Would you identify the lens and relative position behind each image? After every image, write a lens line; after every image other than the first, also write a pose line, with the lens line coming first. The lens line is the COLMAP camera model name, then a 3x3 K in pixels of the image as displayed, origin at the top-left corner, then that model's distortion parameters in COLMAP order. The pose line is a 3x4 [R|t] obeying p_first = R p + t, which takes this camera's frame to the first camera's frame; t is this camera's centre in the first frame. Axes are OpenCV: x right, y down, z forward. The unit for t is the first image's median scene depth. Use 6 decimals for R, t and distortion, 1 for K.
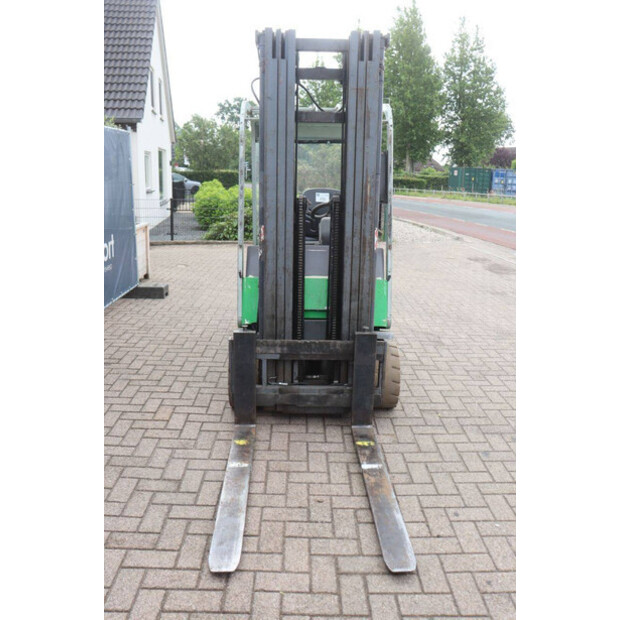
lens RADIAL K [[530.7, 0, 308.2], [0, 530.7, 305.6], [0, 0, 1]] dist [-0.100468, 0.053379]
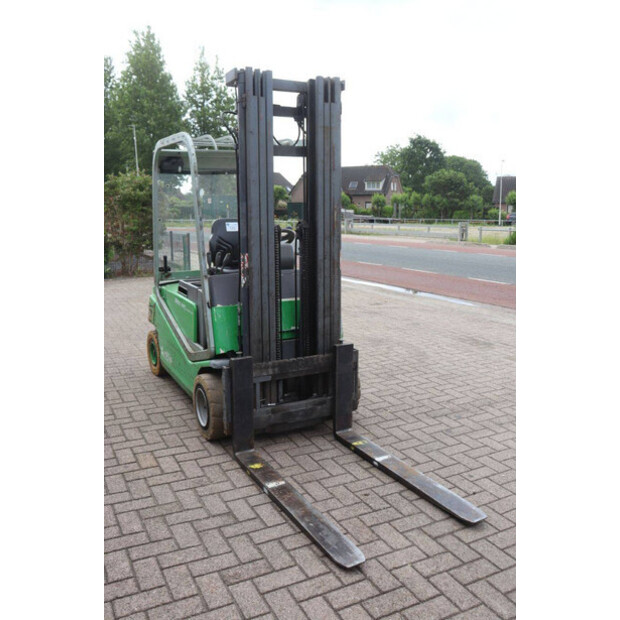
lens RADIAL K [[552.0, 0, 309.1], [0, 552.0, 310.3], [0, 0, 1]] dist [-0.077152, 0.007167]
pose [[0.896514, -0.100880, 0.431378, -0.431073], [0.123228, 0.992086, -0.024094, -0.000055], [-0.425533, 0.074759, 0.901850, -0.015180]]
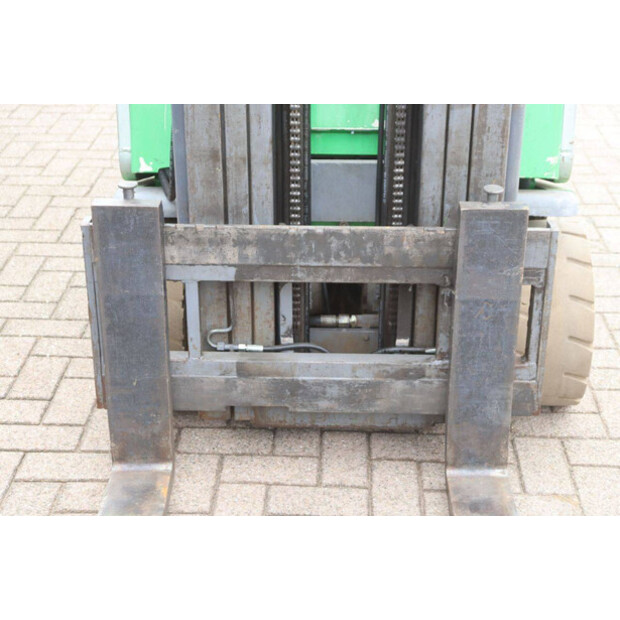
lens RADIAL K [[1153.2, 0, 310.9], [0, 1153.2, 307.3], [0, 0, 1]] dist [0.220502, 0.000000]
pose [[0.998665, 0.006096, -0.051303, 0.031703], [0.003906, 0.981265, 0.192622, -0.024825], [0.051516, -0.192566, 0.979931, 0.265568]]
